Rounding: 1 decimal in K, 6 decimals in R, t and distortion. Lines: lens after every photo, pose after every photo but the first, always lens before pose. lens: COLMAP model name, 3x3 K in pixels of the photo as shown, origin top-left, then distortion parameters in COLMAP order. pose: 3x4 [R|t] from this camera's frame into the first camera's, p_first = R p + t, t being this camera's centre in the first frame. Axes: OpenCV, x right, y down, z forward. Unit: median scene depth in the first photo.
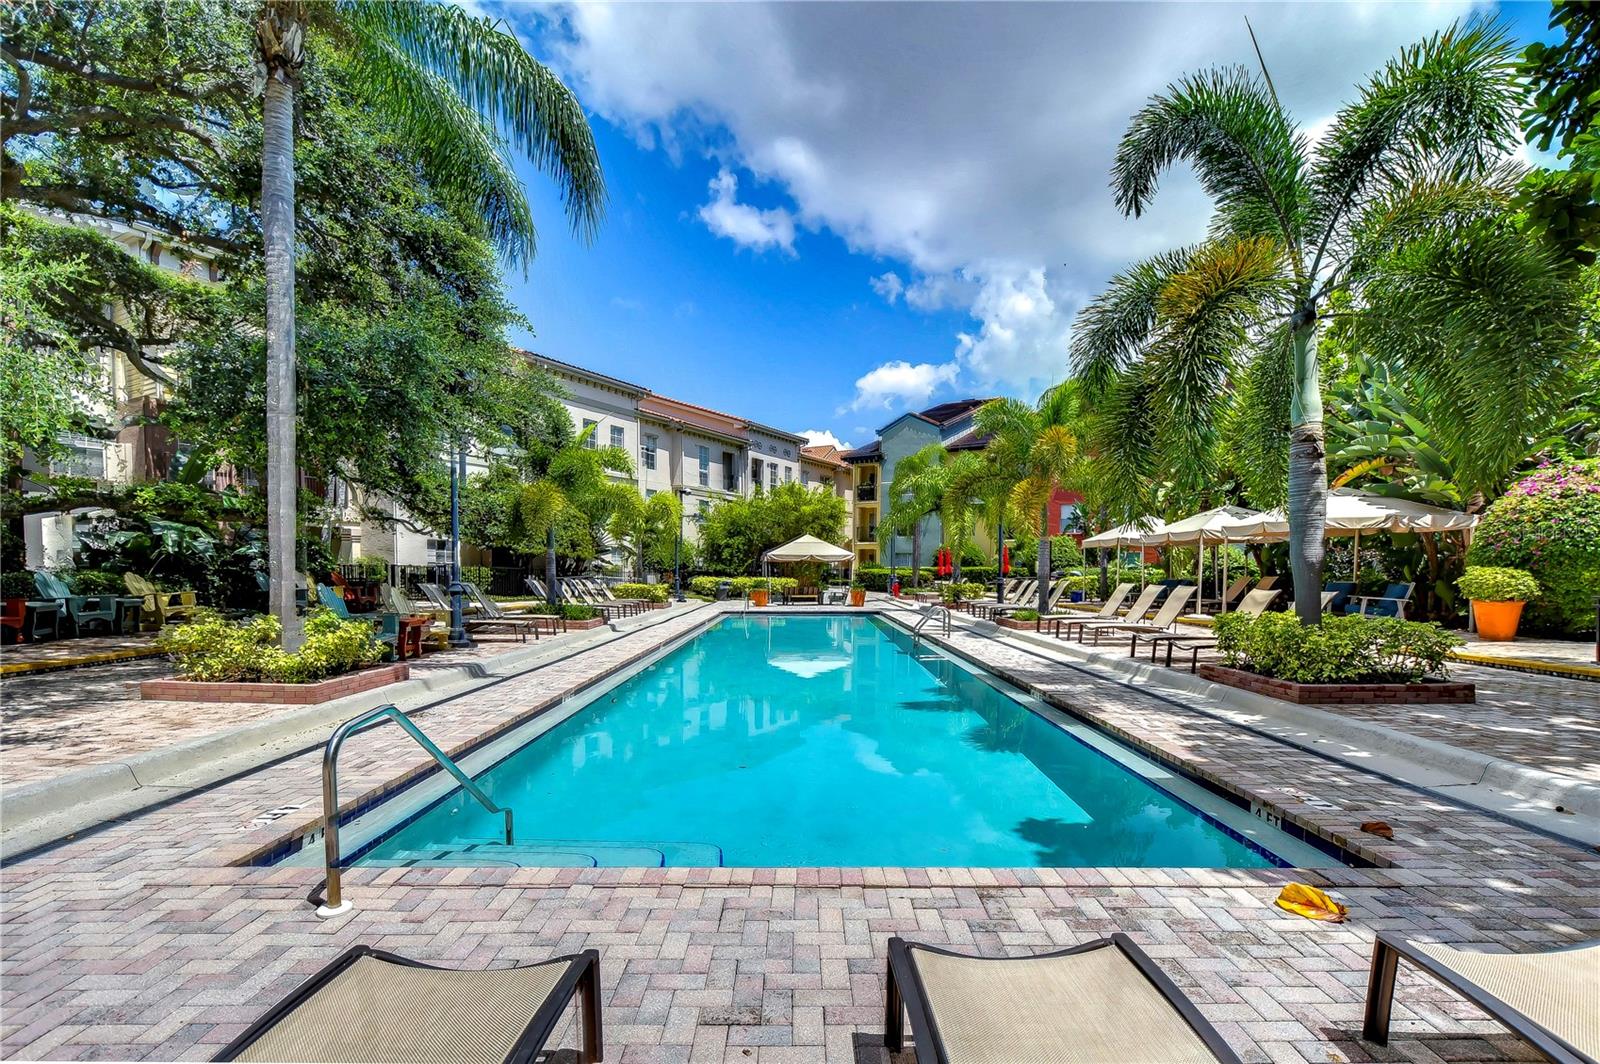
lens RADIAL K [[737.9, 0, 806.9], [0, 737.9, 540.9], [0, 0, 1]] dist [0.015068, -0.009191]
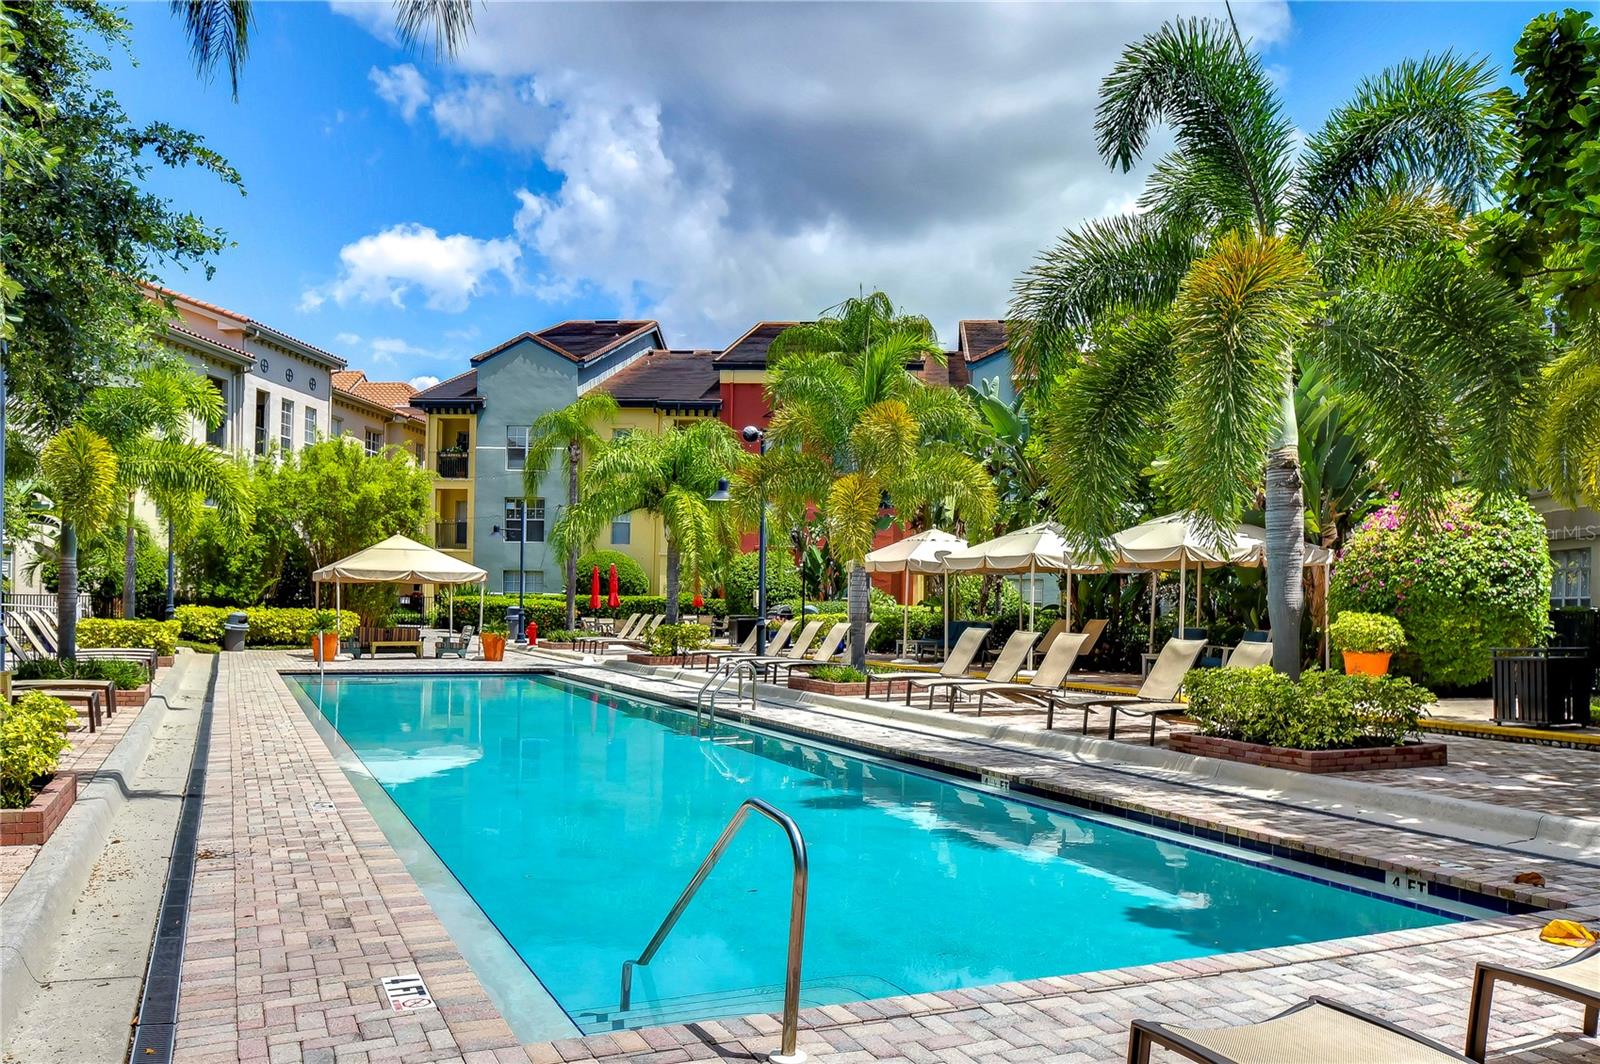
lens RADIAL K [[1262.0, 0, 801.1], [0, 1262.0, 551.5], [0, 0, 1]] dist [-0.003560, -0.002028]
pose [[0.907503, 0.031839, 0.418837, -0.291148], [-0.033675, 0.999428, -0.003011, -0.009797], [-0.418693, -0.011372, 0.908057, -0.053906]]
